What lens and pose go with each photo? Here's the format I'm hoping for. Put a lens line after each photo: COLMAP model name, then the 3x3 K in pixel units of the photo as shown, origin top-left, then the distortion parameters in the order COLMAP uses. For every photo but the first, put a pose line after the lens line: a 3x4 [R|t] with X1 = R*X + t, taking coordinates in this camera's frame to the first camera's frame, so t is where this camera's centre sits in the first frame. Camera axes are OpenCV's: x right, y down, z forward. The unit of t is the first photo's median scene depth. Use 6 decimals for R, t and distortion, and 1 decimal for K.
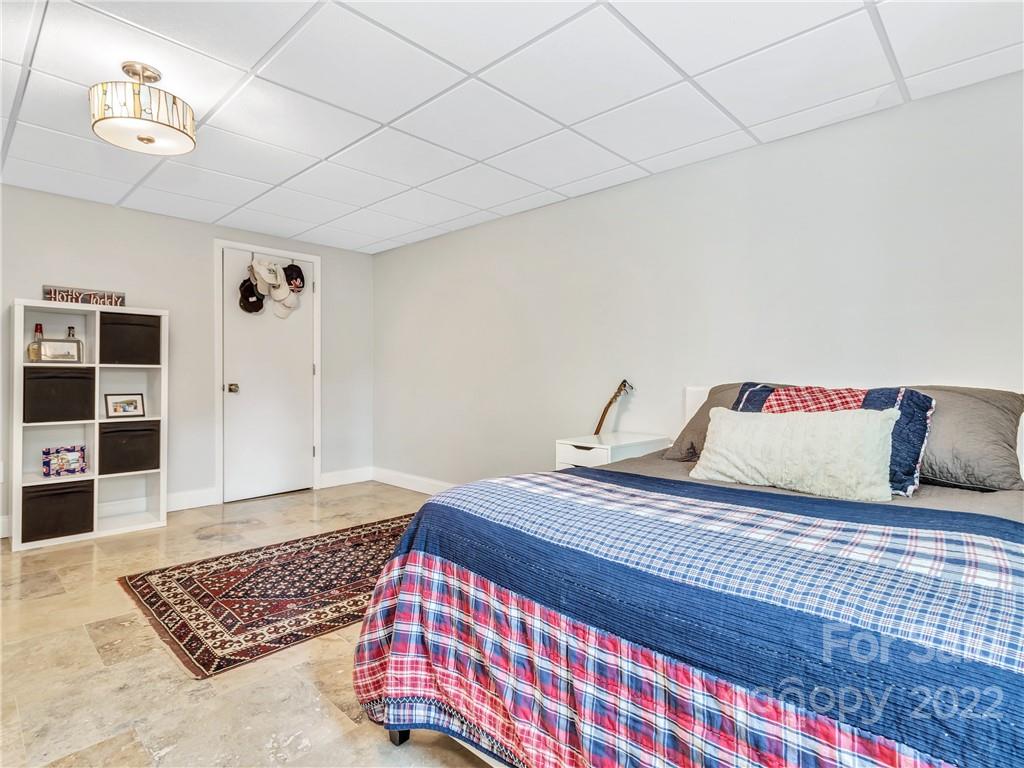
lens RADIAL K [[535.1, 0, 514.8], [0, 535.1, 381.2], [0, 0, 1]] dist [0.003311, 0.000390]
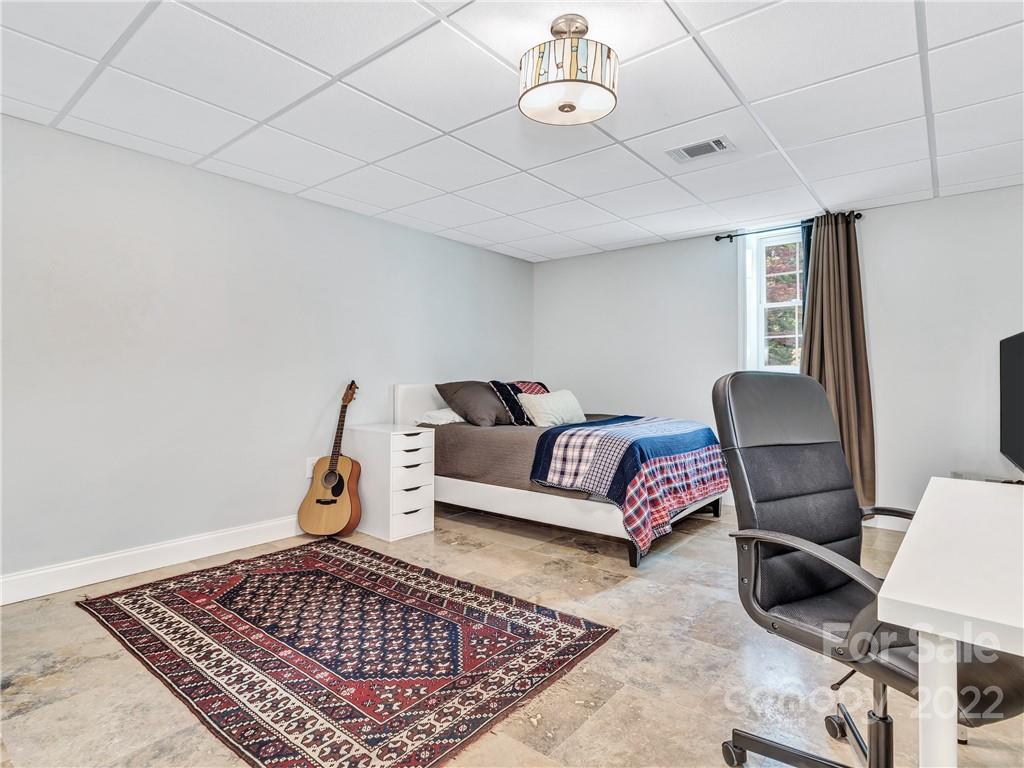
lens RADIAL K [[535.1, 0, 515.2], [0, 535.1, 380.9], [0, 0, 1]] dist [0.003311, 0.000390]
pose [[-0.084013, -0.004977, 0.996452, -1.366602], [0.009064, 0.999942, 0.005759, -0.009593], [-0.996423, 0.009516, -0.083963, 1.028701]]
